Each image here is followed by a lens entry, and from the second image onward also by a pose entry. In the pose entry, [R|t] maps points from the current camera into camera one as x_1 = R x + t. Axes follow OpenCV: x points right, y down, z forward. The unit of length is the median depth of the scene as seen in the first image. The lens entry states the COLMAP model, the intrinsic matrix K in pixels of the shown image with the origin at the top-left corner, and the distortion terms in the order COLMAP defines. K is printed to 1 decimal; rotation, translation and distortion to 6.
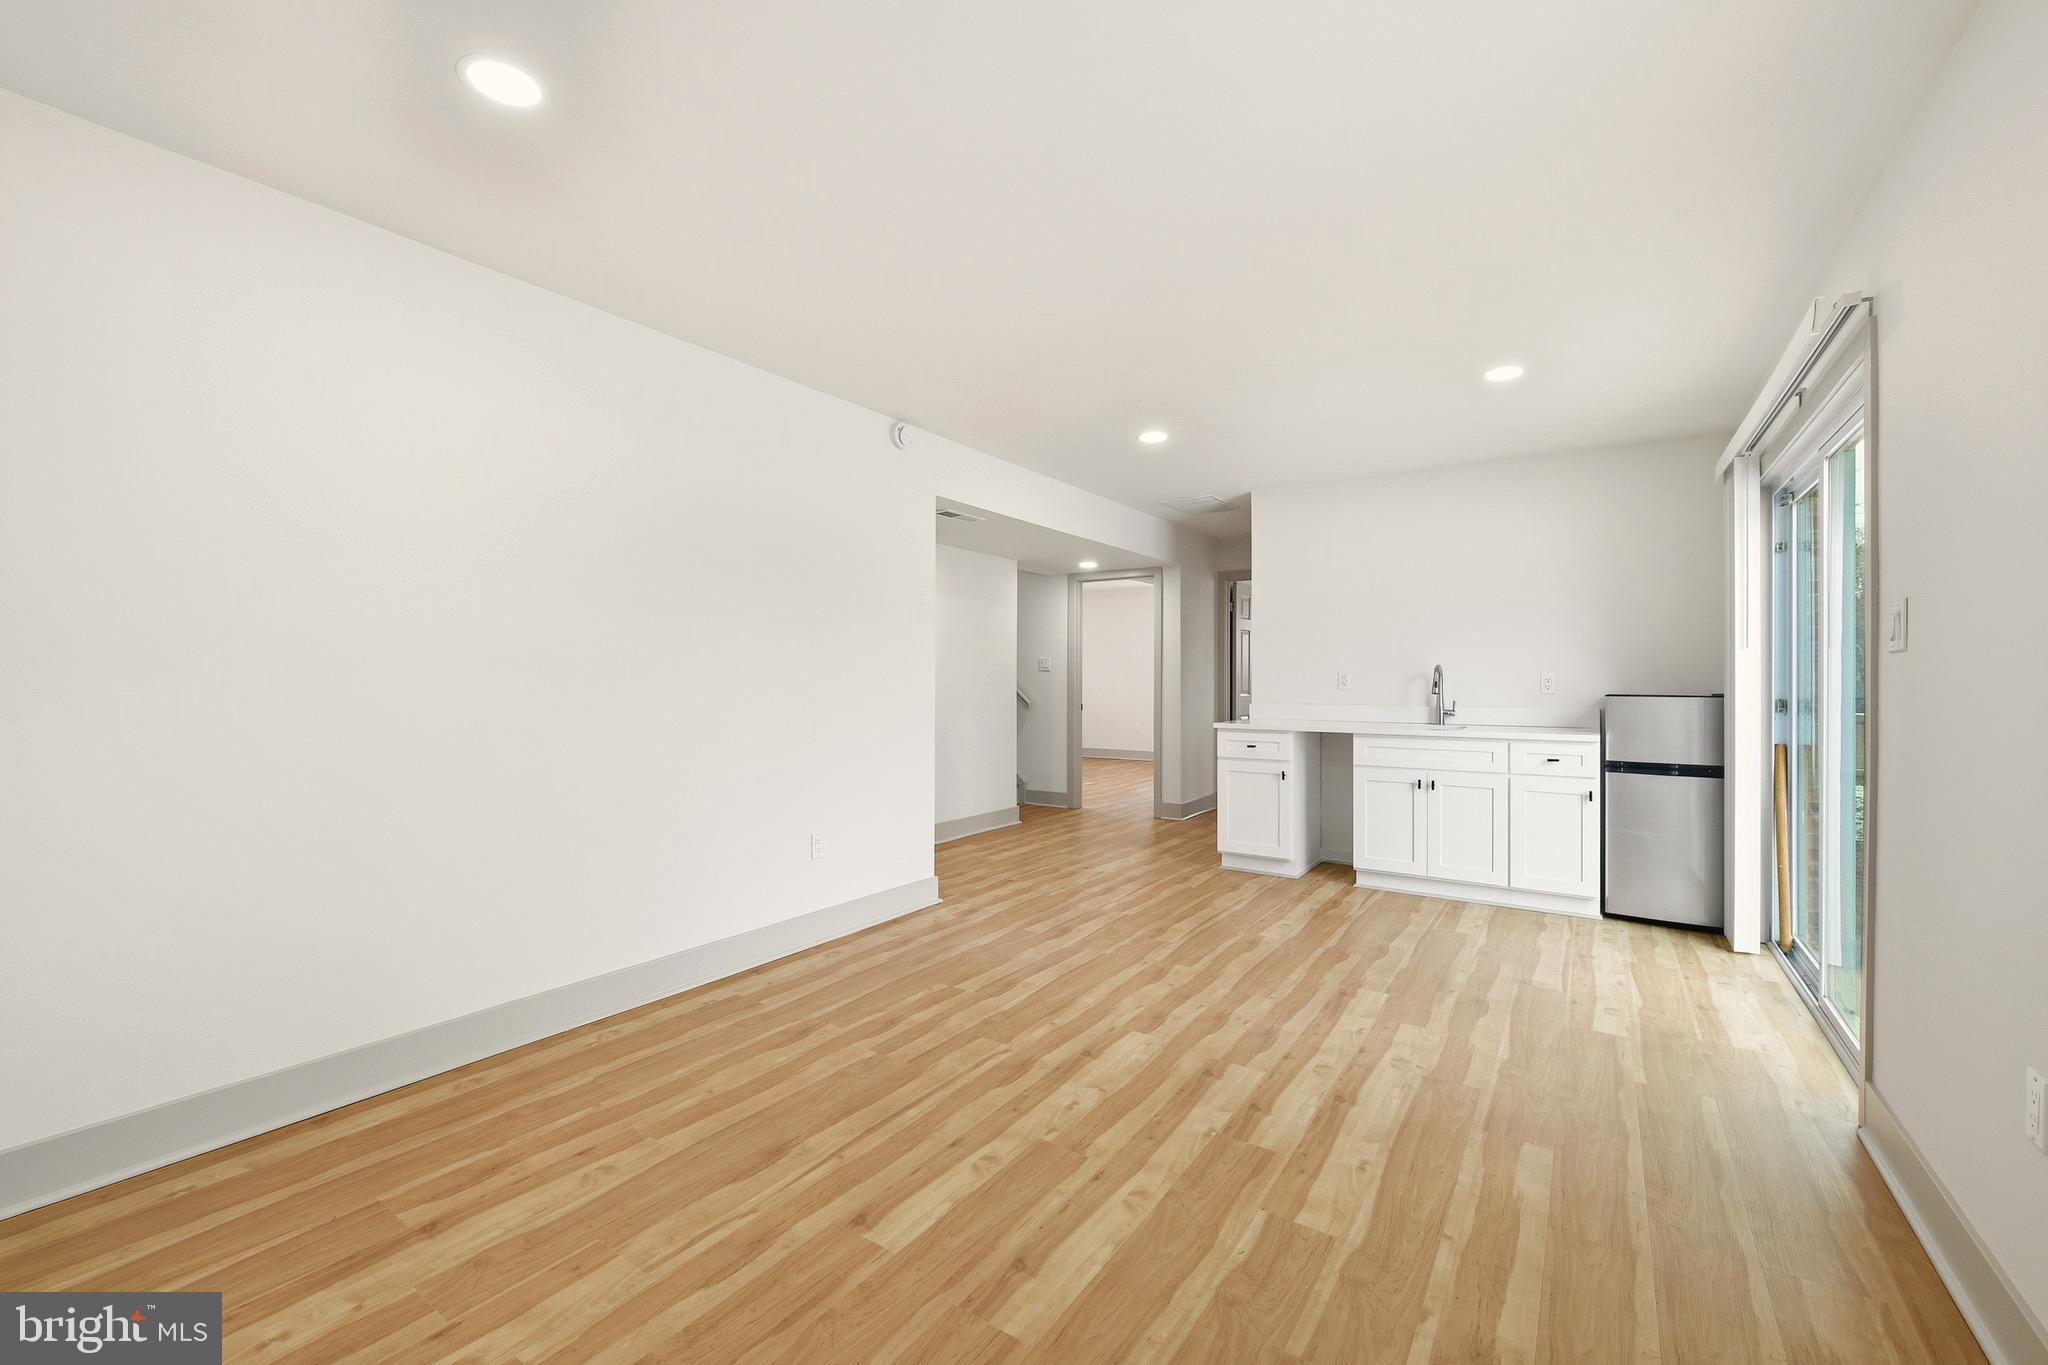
lens RADIAL K [[831.7, 0, 1028.6], [0, 831.7, 674.9], [0, 0, 1]] dist [-0.000570, -0.000082]
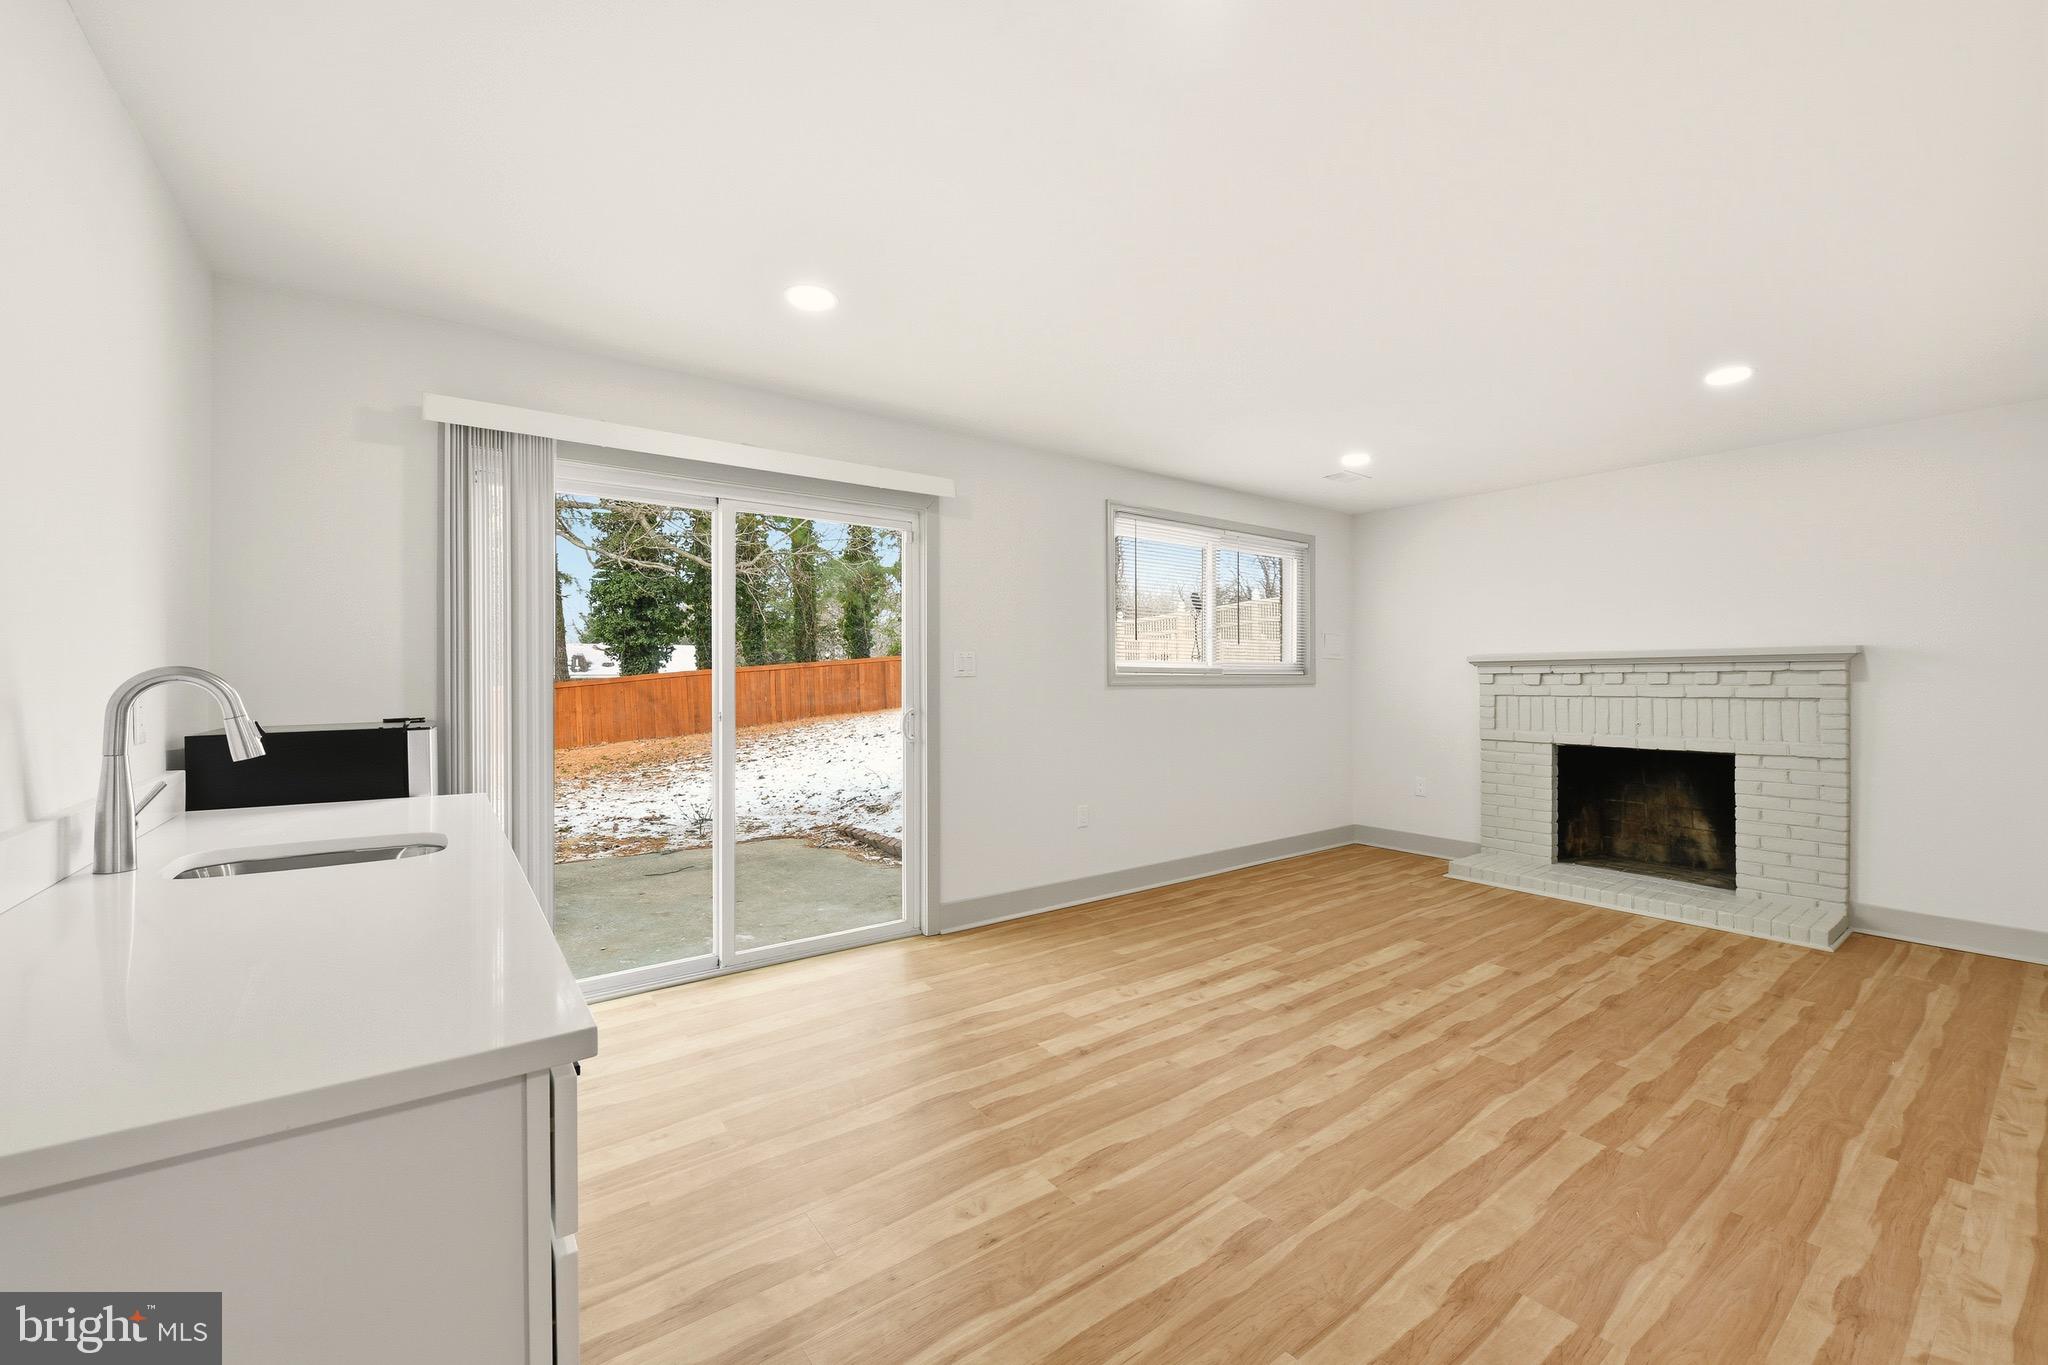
lens RADIAL K [[831.7, 0, 1028.6], [0, 831.7, 674.9], [0, 0, 1]] dist [-0.000570, -0.000082]
pose [[-0.948915, -0.003256, 0.315514, 0.184234], [-0.004920, 0.999978, -0.004479, -0.019093], [-0.315492, -0.005802, -0.948910, 2.206892]]
